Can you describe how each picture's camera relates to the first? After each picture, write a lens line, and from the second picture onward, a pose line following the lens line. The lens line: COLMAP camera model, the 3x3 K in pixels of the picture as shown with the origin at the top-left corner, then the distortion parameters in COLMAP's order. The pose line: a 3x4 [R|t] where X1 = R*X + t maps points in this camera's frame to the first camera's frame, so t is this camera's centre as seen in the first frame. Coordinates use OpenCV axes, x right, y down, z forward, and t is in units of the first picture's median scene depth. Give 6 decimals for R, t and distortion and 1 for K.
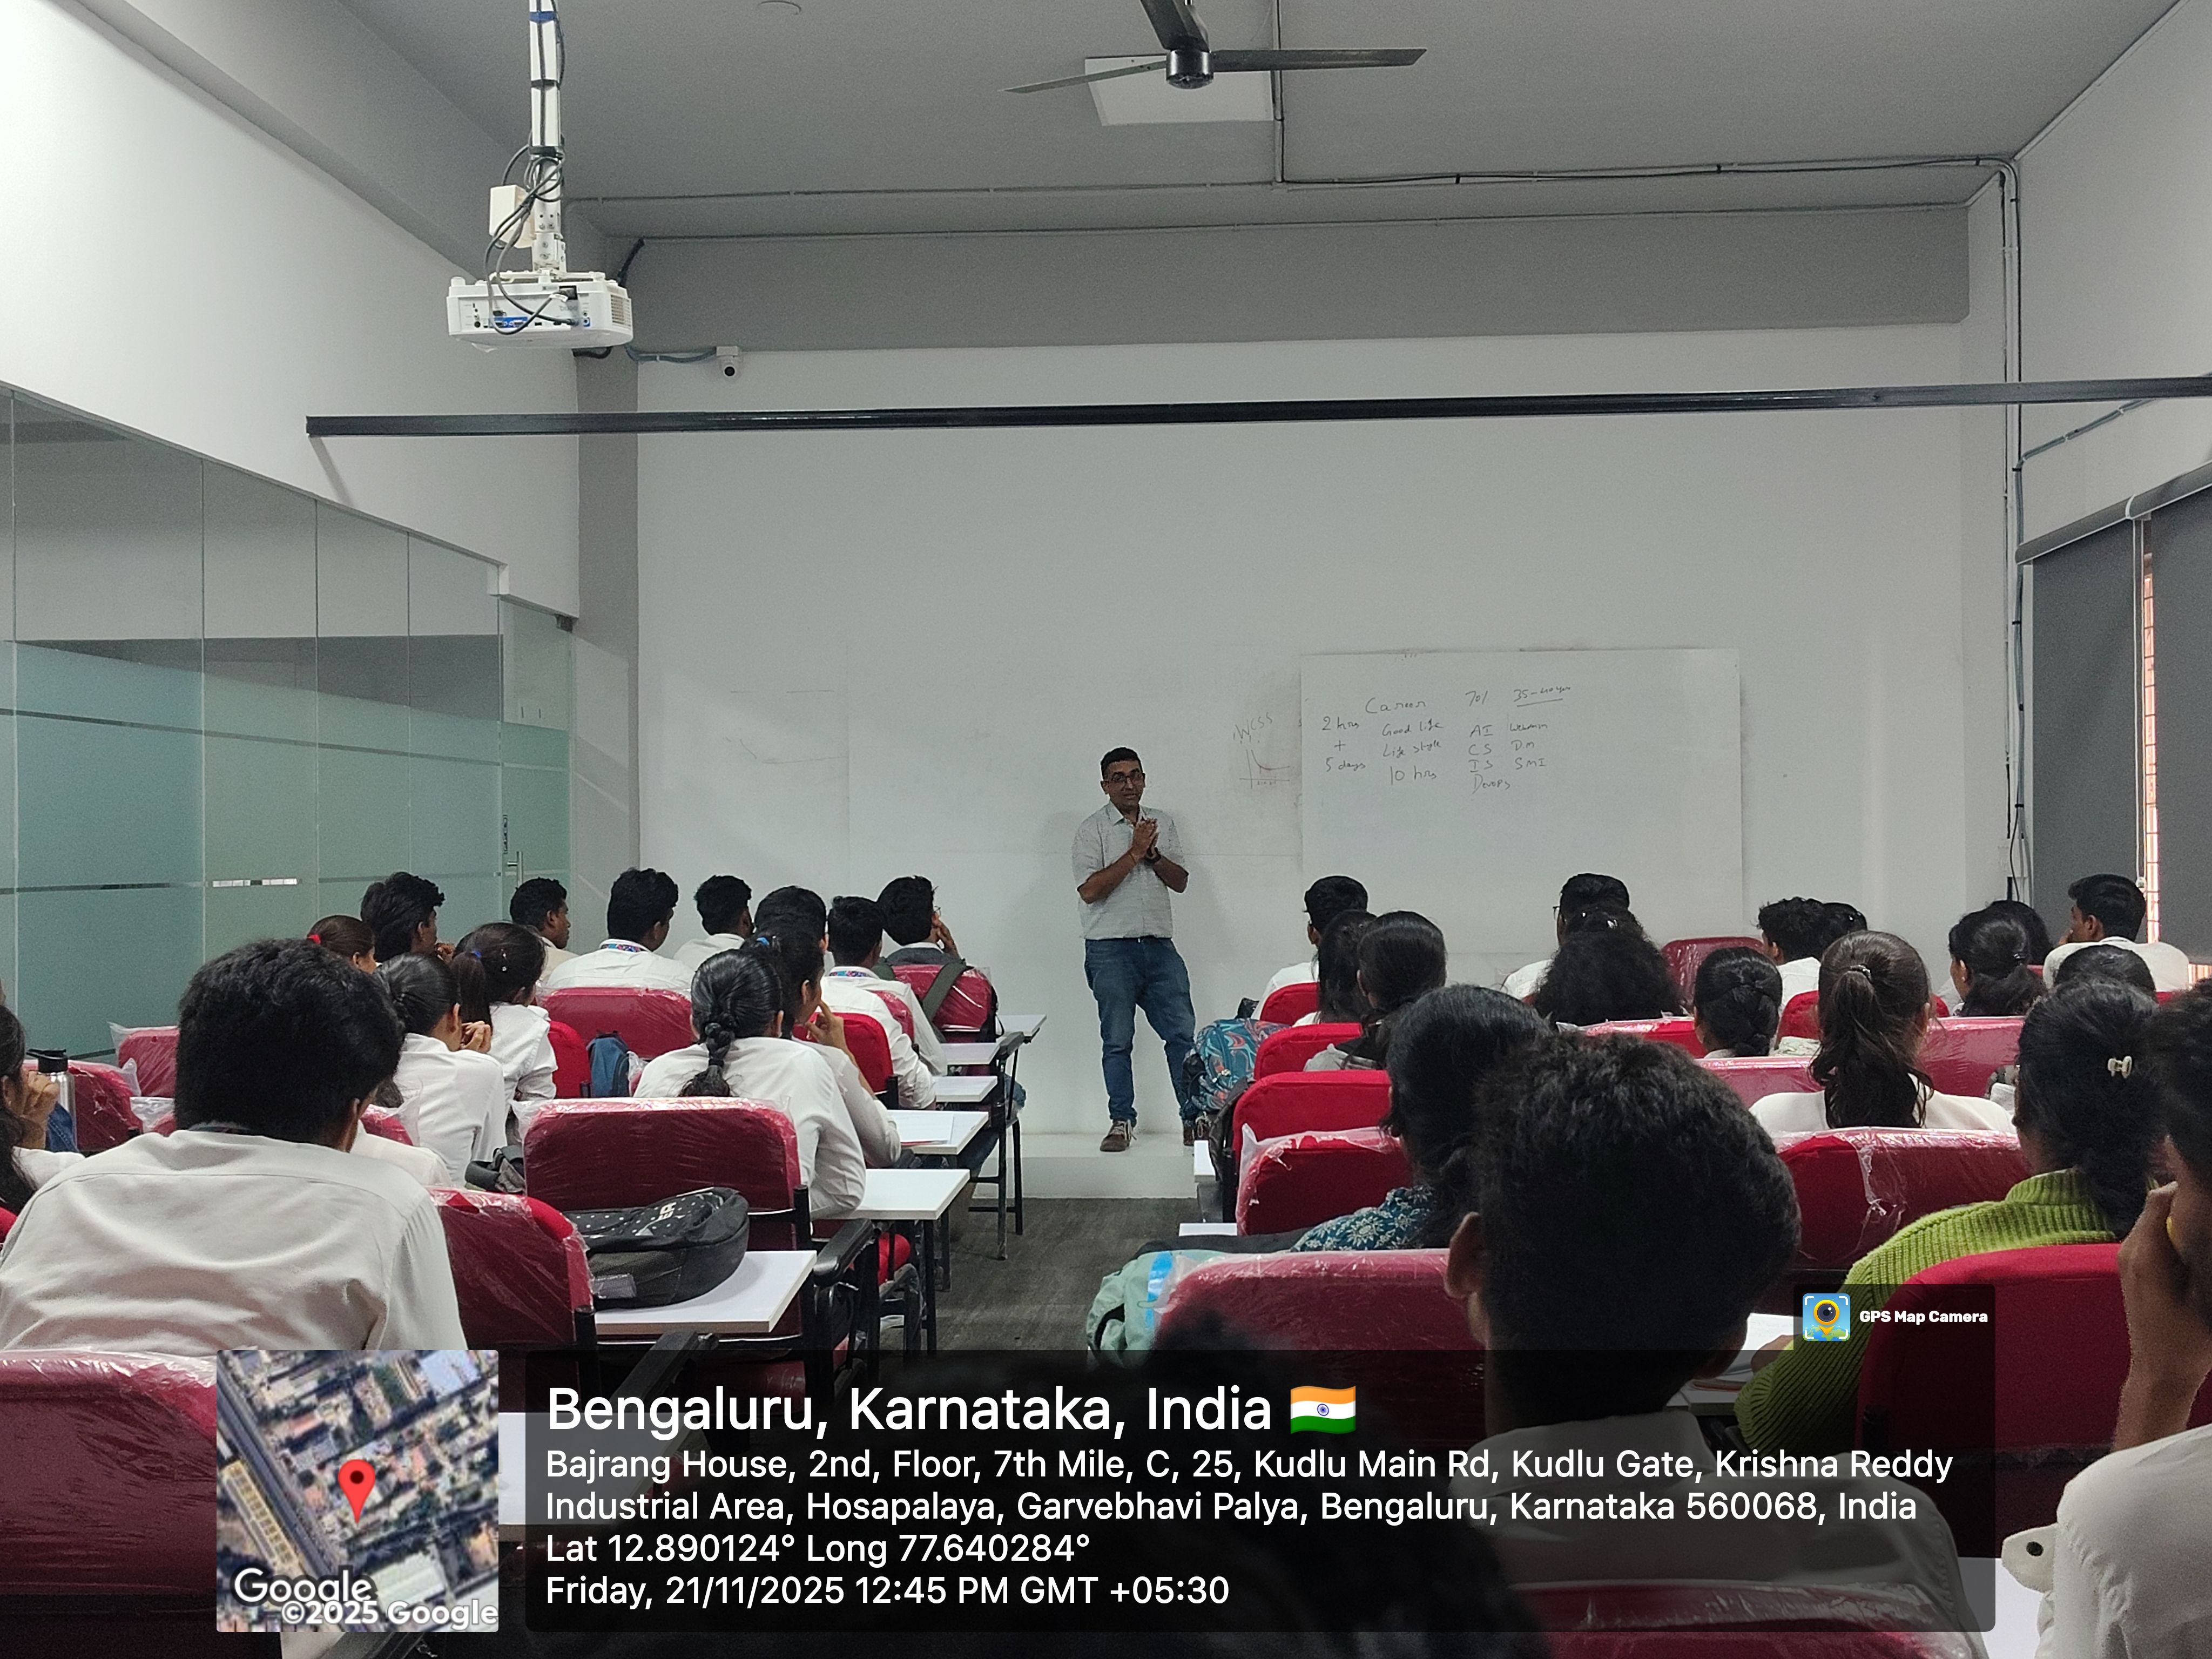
lens RADIAL K [[2518.0, 0, 1141.8], [0, 2518.0, 815.0], [0, 0, 1]] dist [0.101154, -0.177375]
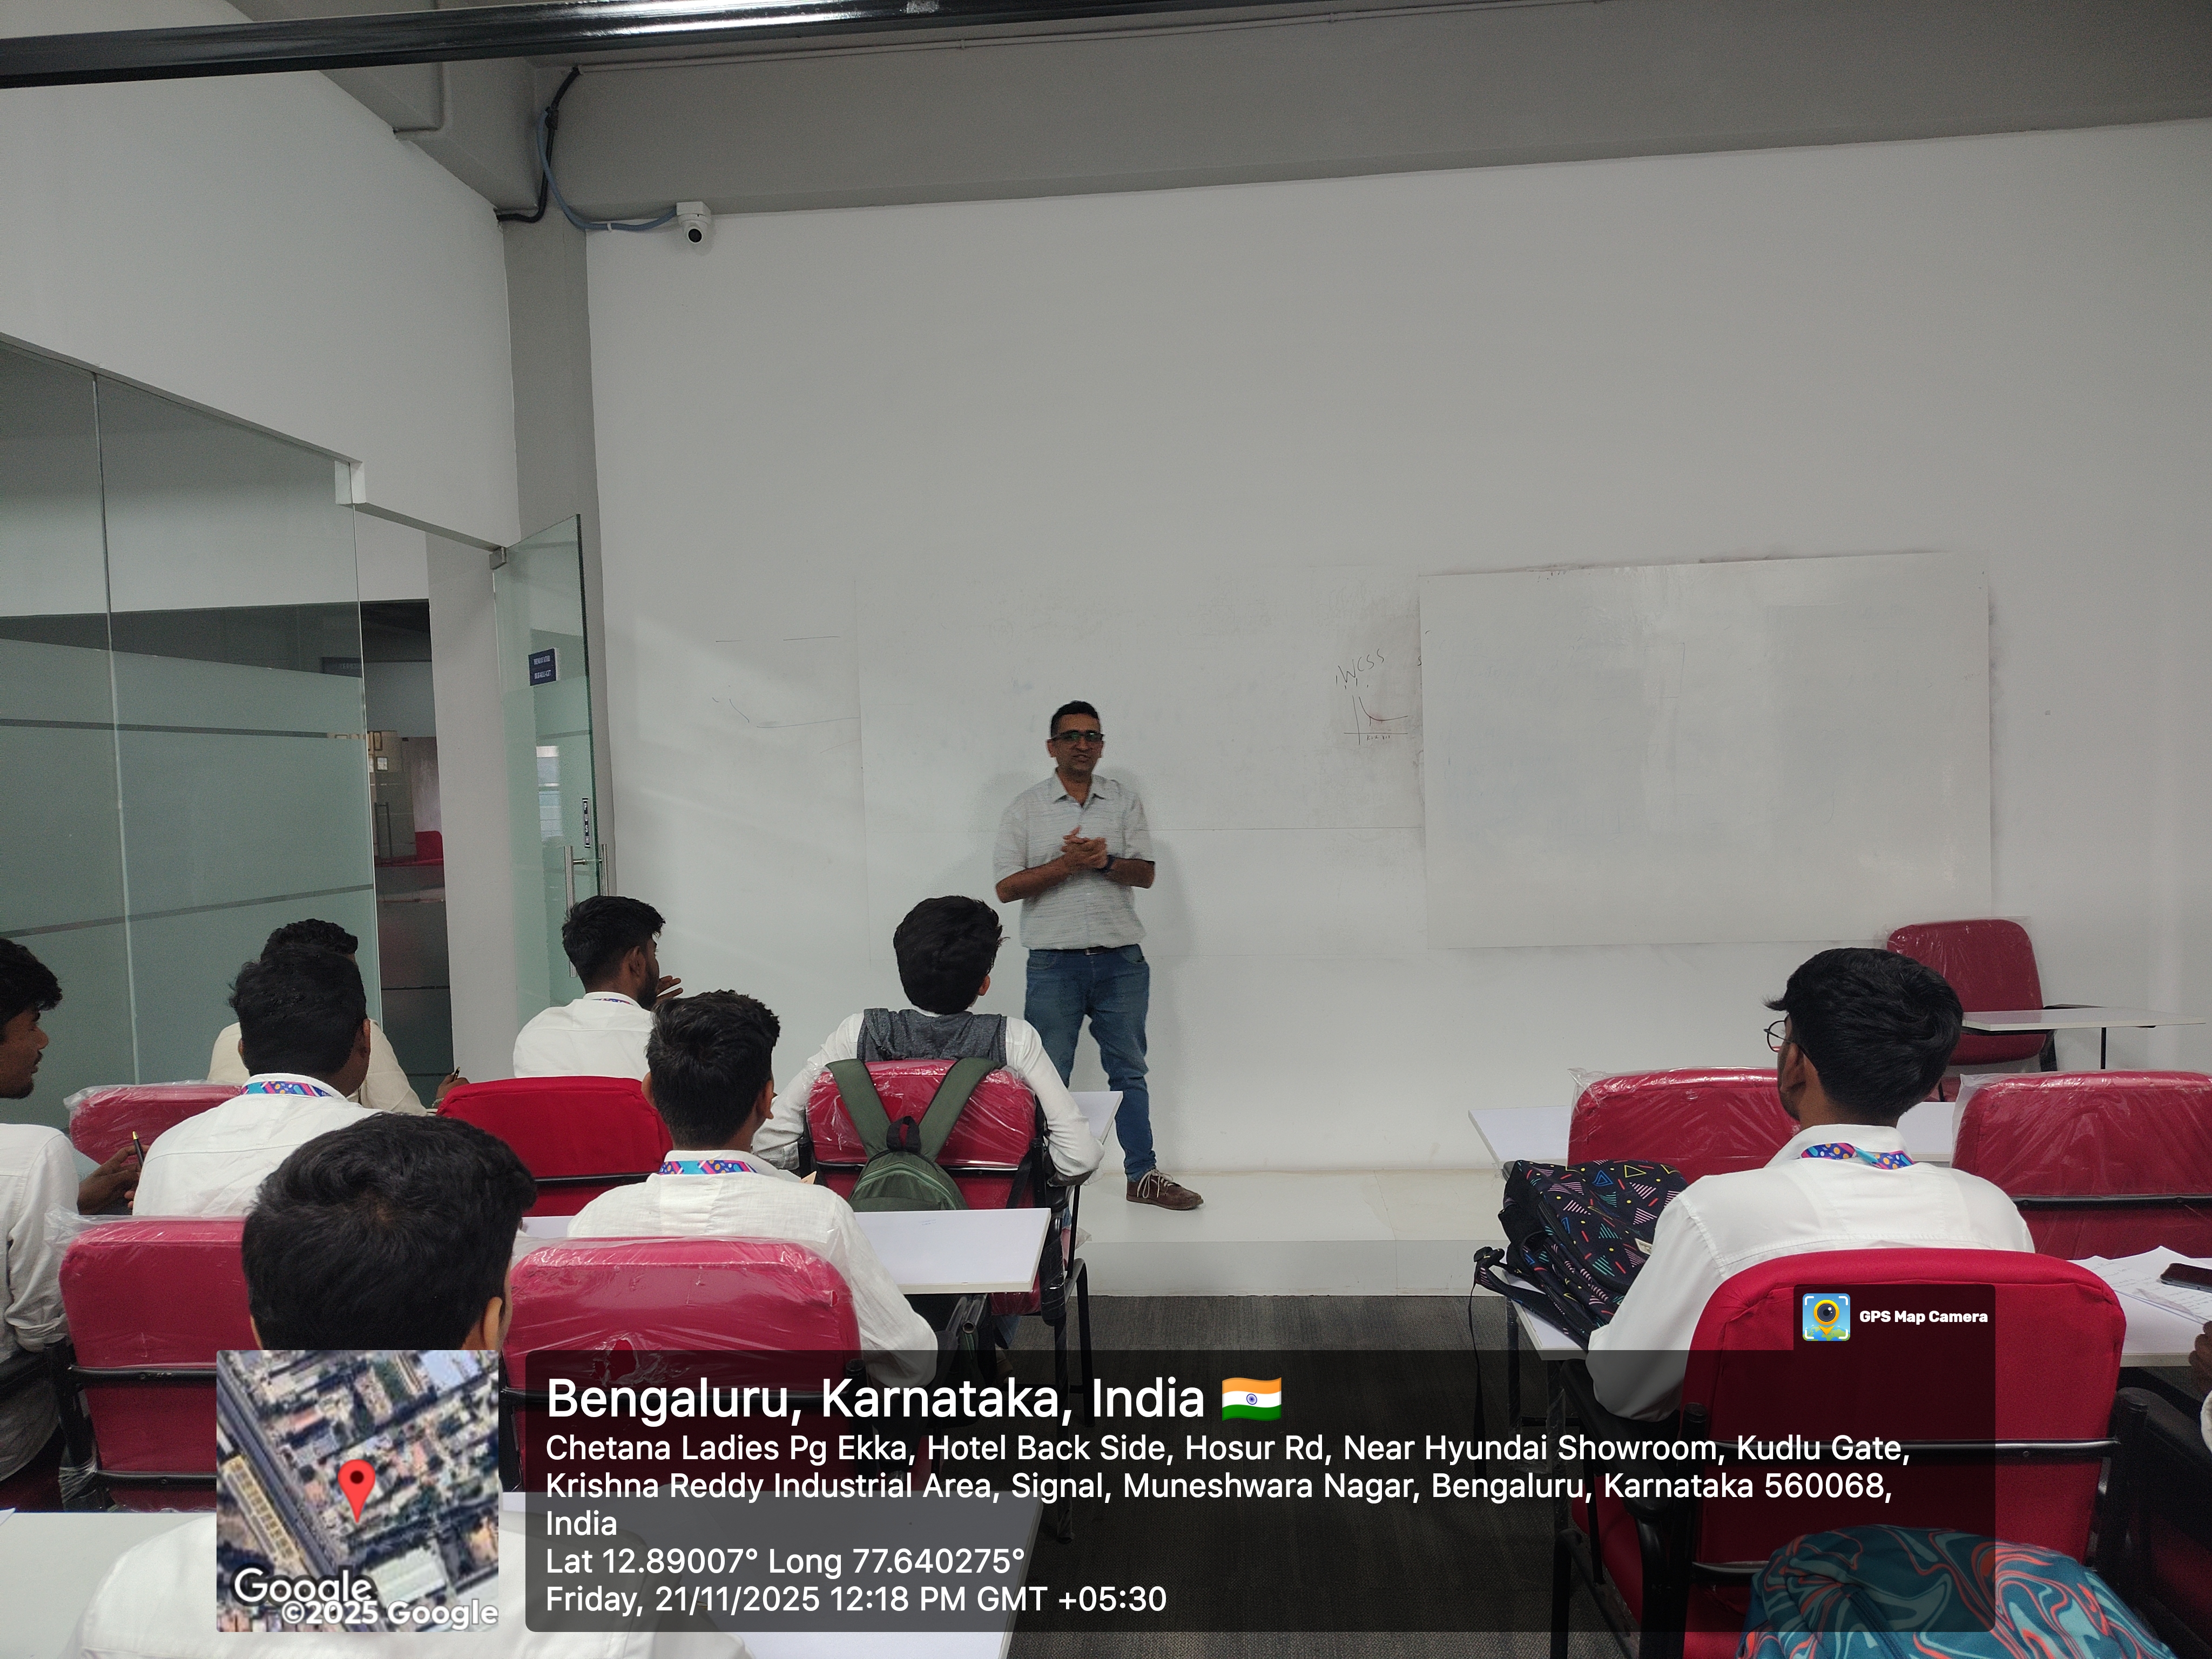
lens RADIAL K [[1574.5, 0, 1106.0], [0, 1574.5, 829.5], [0, 0, 1]] dist [0.056913, -0.001879]
pose [[0.999460, -0.021676, -0.024684, -0.028111], [0.022828, 0.998614, 0.047414, -0.010309], [0.023622, -0.047952, 0.998570, 0.547099]]
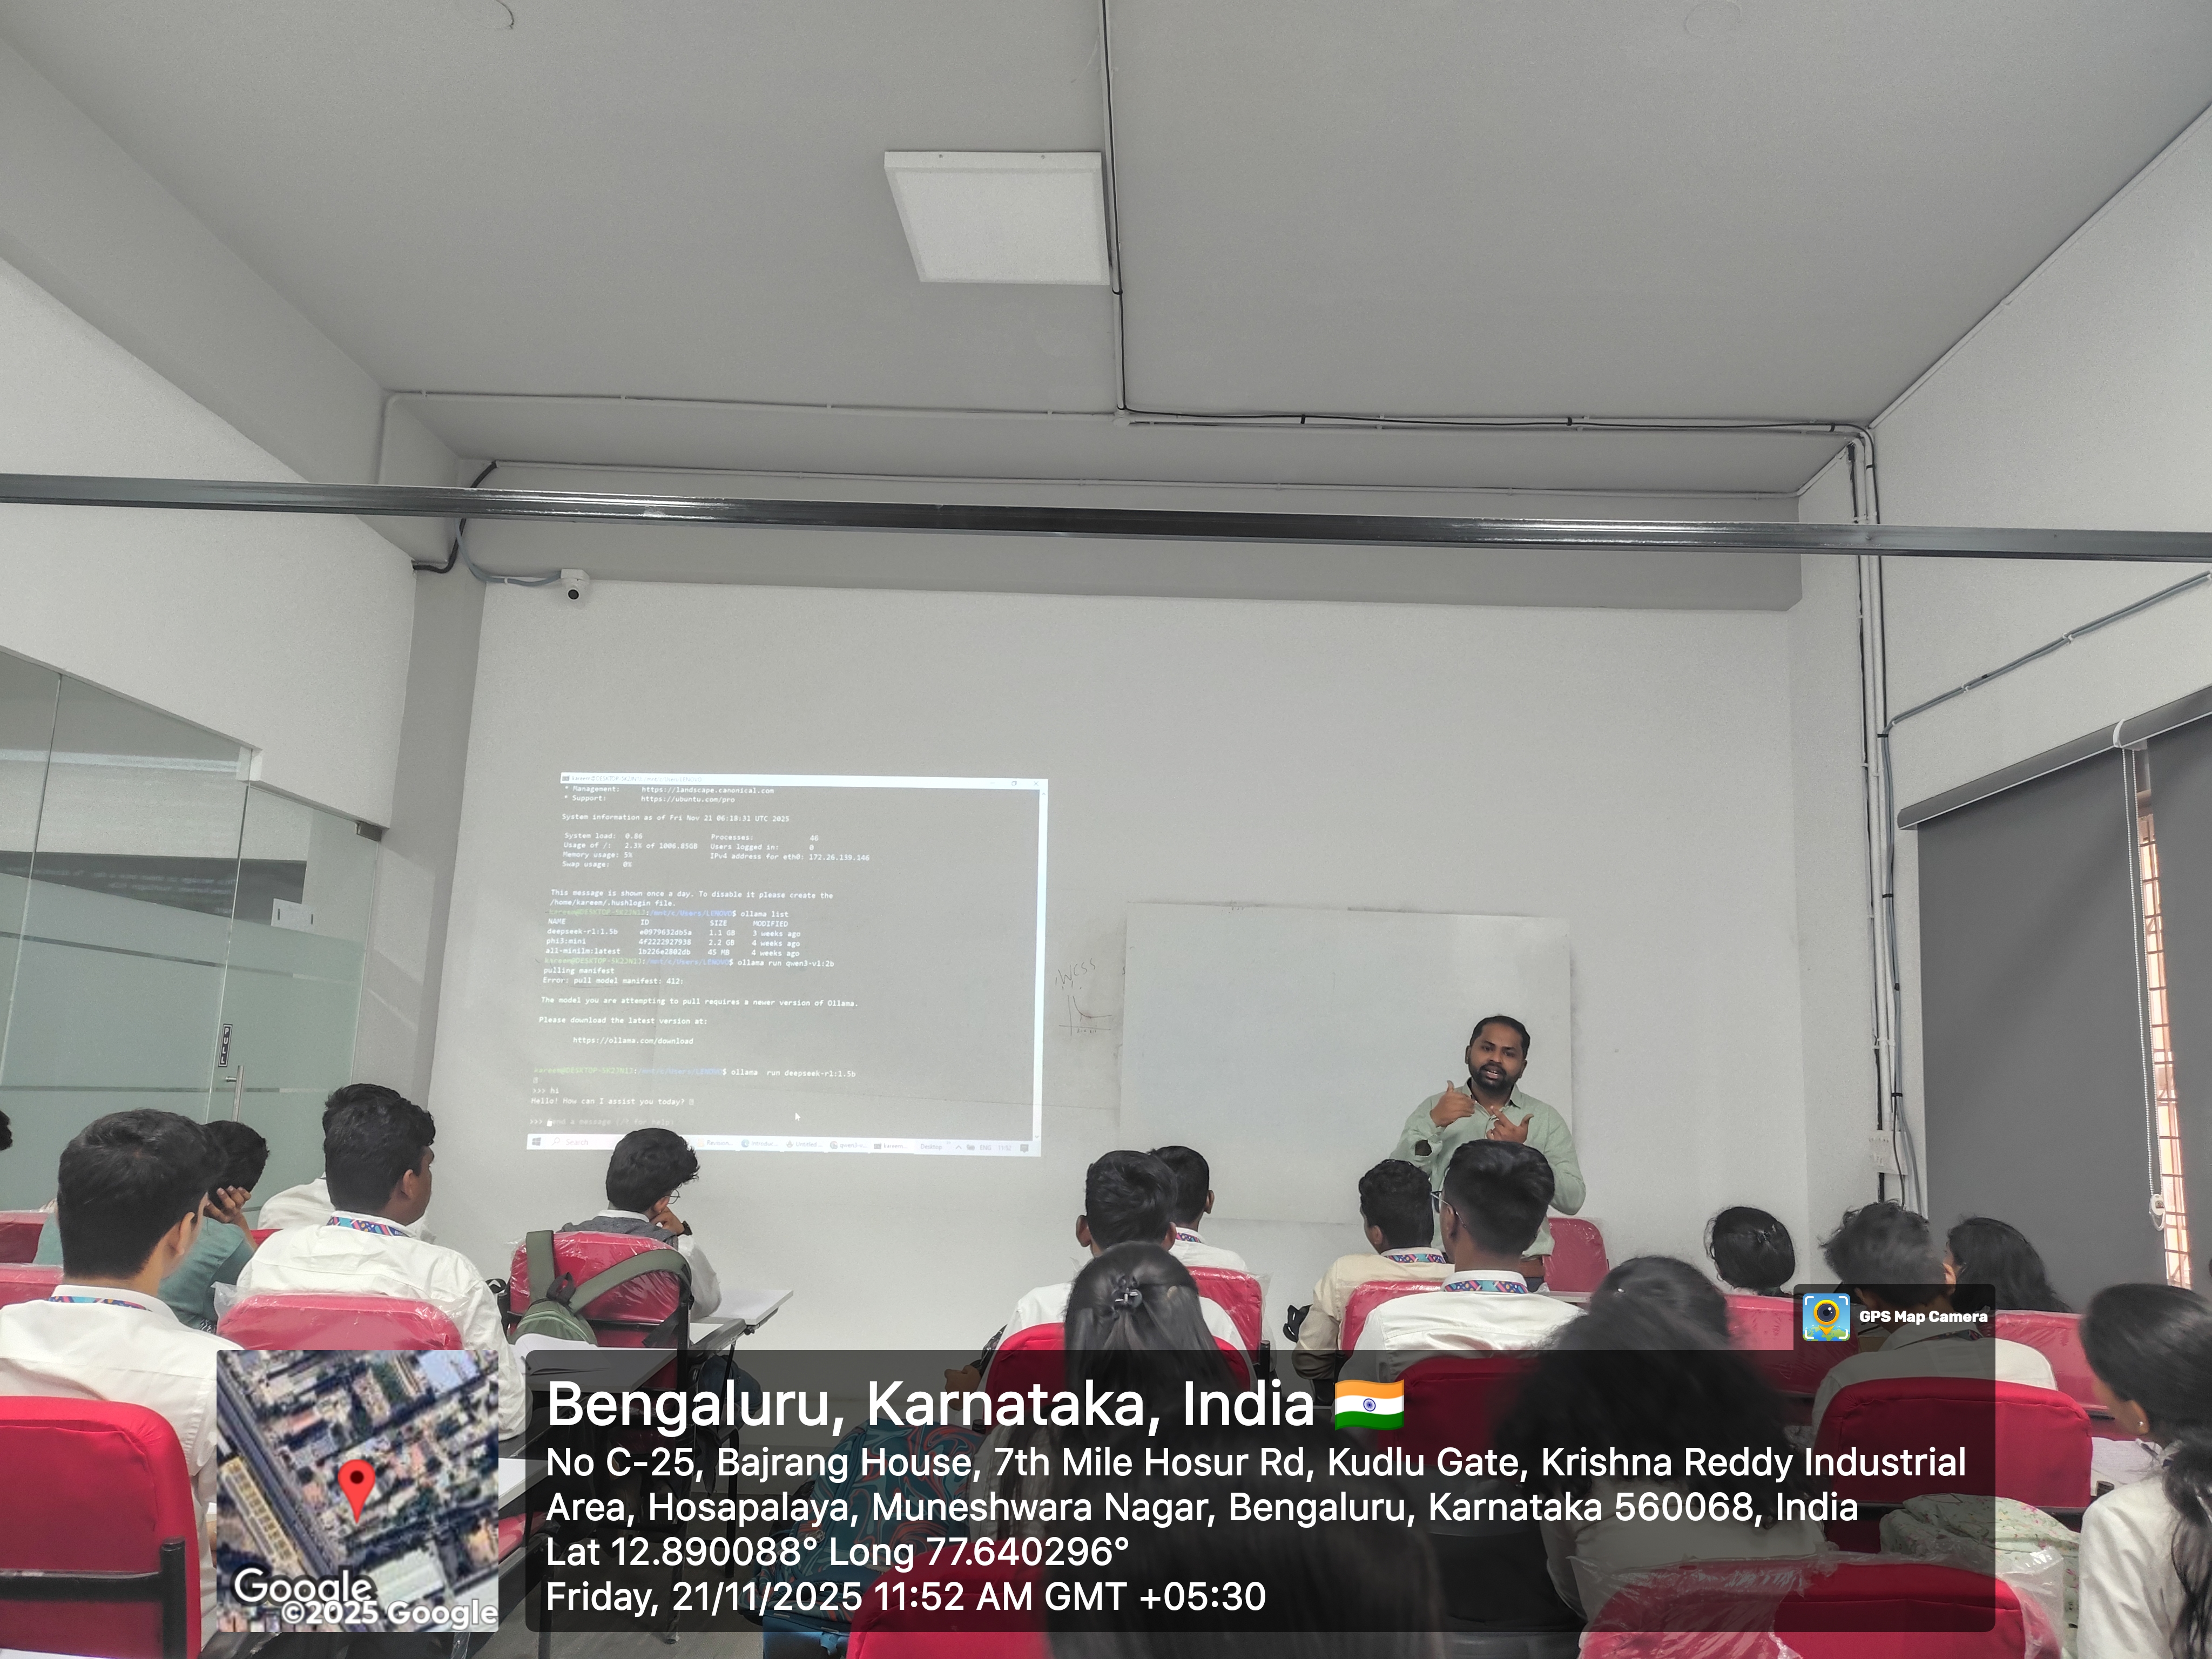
lens RADIAL K [[1574.5, 0, 1106.0], [0, 1574.5, 829.5], [0, 0, 1]] dist [0.056913, -0.001879]
pose [[0.998396, 0.051765, 0.022931, 0.043104], [-0.047646, 0.986986, -0.153583, 0.004089], [-0.030583, 0.152244, 0.987870, 0.427138]]
